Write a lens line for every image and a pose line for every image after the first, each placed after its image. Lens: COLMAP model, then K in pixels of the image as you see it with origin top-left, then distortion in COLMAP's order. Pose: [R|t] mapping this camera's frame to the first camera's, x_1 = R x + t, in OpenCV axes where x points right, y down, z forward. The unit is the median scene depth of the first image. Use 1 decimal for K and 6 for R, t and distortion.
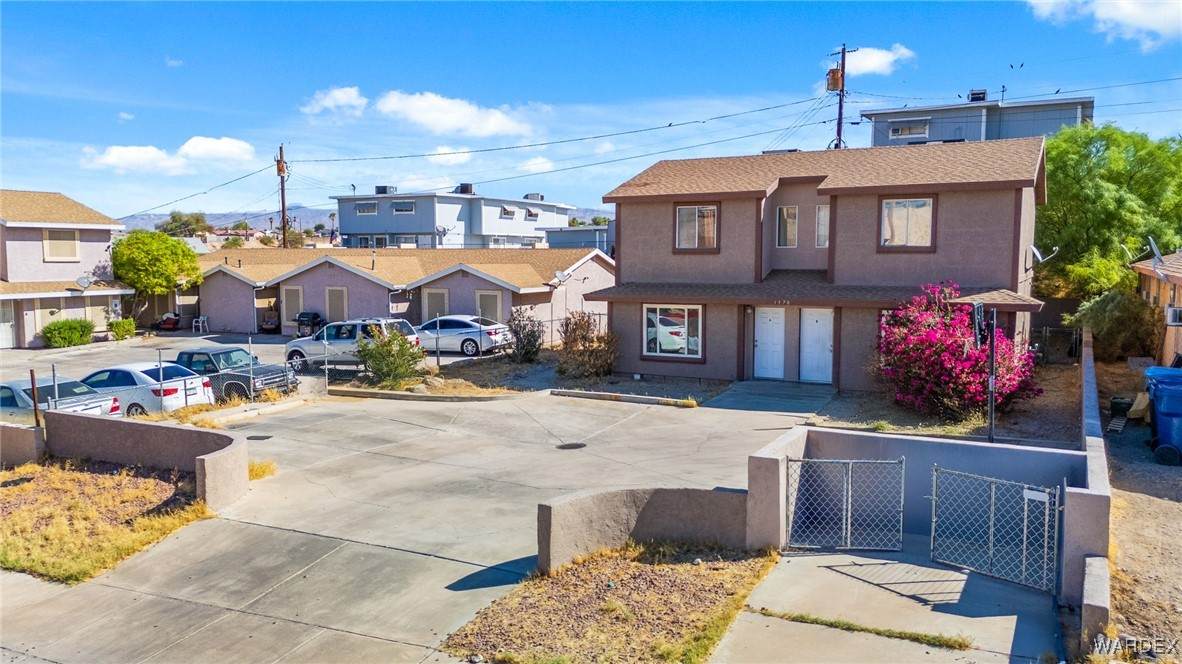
lens RADIAL K [[859.8, 0, 591.0], [0, 859.8, 332.0], [0, 0, 1]] dist [0.082694, -0.081939]
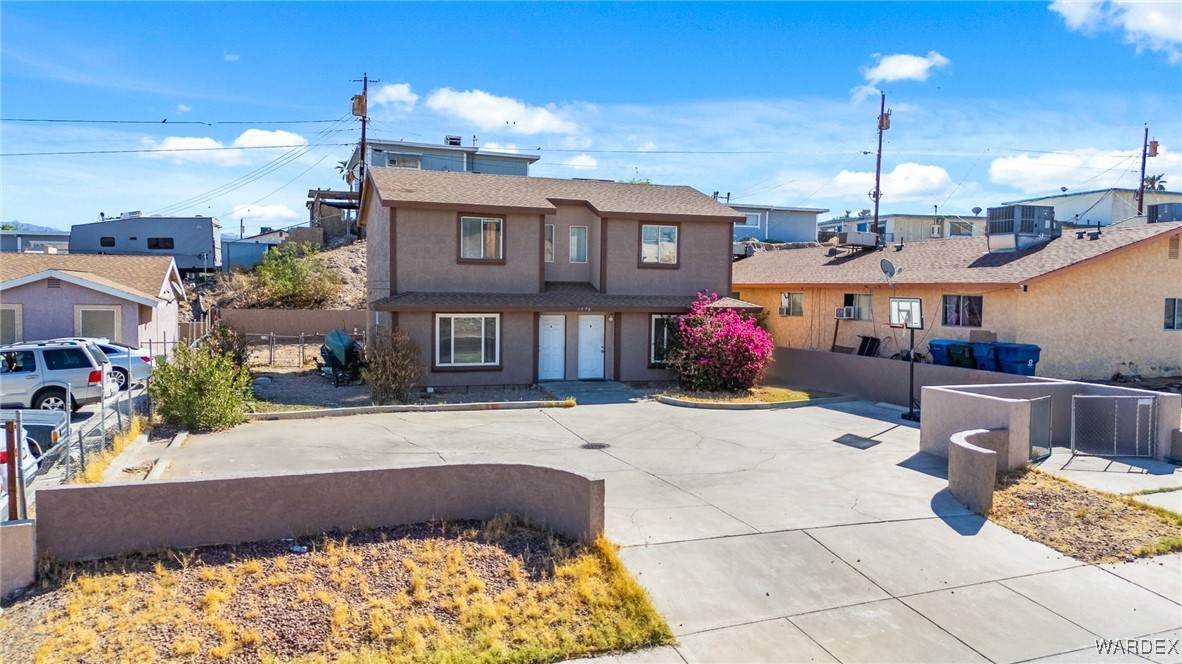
lens RADIAL K [[838.4, 0, 591.0], [0, 838.4, 332.0], [0, 0, 1]] dist [0.076225, -0.072774]
pose [[0.682953, -0.026018, 0.729999, -0.530296], [0.048680, 0.998765, -0.009946, 0.006060], [-0.728839, 0.042329, 0.683376, 0.233235]]
